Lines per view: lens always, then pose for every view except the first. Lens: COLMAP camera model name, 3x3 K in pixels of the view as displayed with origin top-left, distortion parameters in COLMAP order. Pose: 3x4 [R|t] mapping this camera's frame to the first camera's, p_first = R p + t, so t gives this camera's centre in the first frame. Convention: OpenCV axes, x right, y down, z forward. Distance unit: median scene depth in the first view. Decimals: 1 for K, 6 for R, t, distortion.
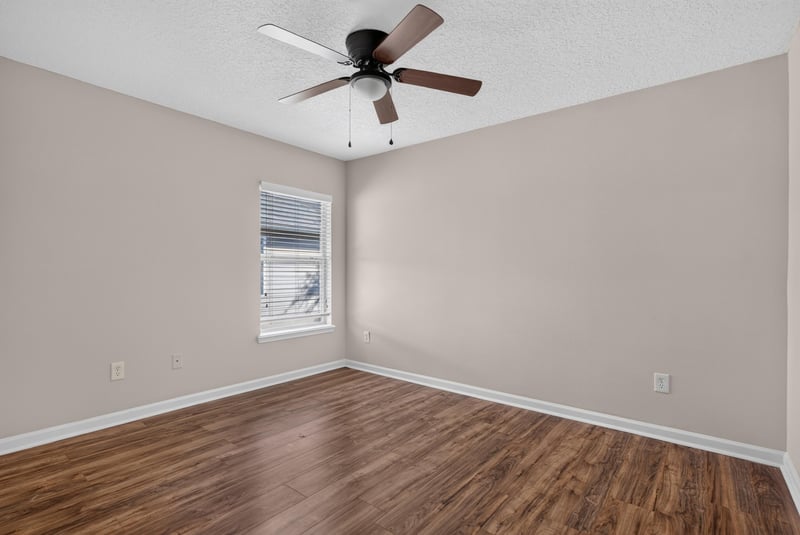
lens RADIAL K [[380.8, 0, 395.6], [0, 380.8, 276.0], [0, 0, 1]] dist [0.010167, 0.000038]
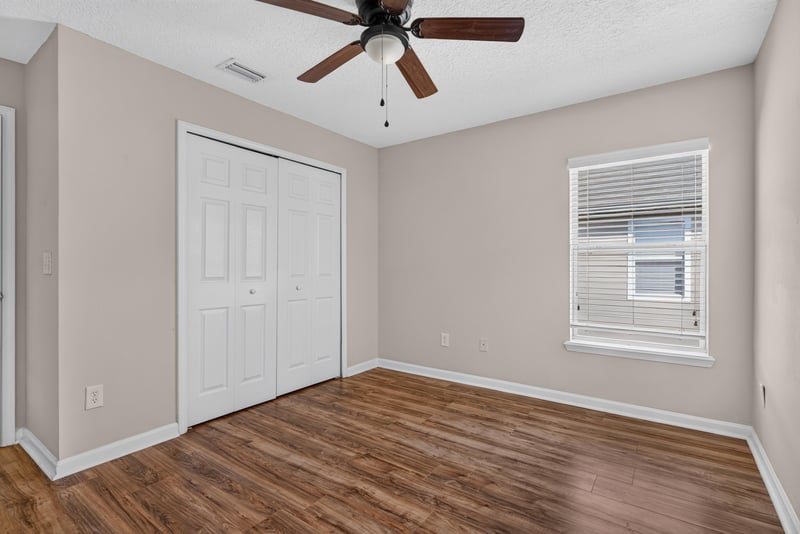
lens RADIAL K [[380.8, 0, 403.4], [0, 380.8, 264.5], [0, 0, 1]] dist [0.010167, 0.000038]
pose [[0.079157, -0.009344, -0.996818, 0.615616], [-0.011002, 0.999887, -0.010246, -0.001798], [0.996801, 0.011778, 0.079045, 0.763161]]
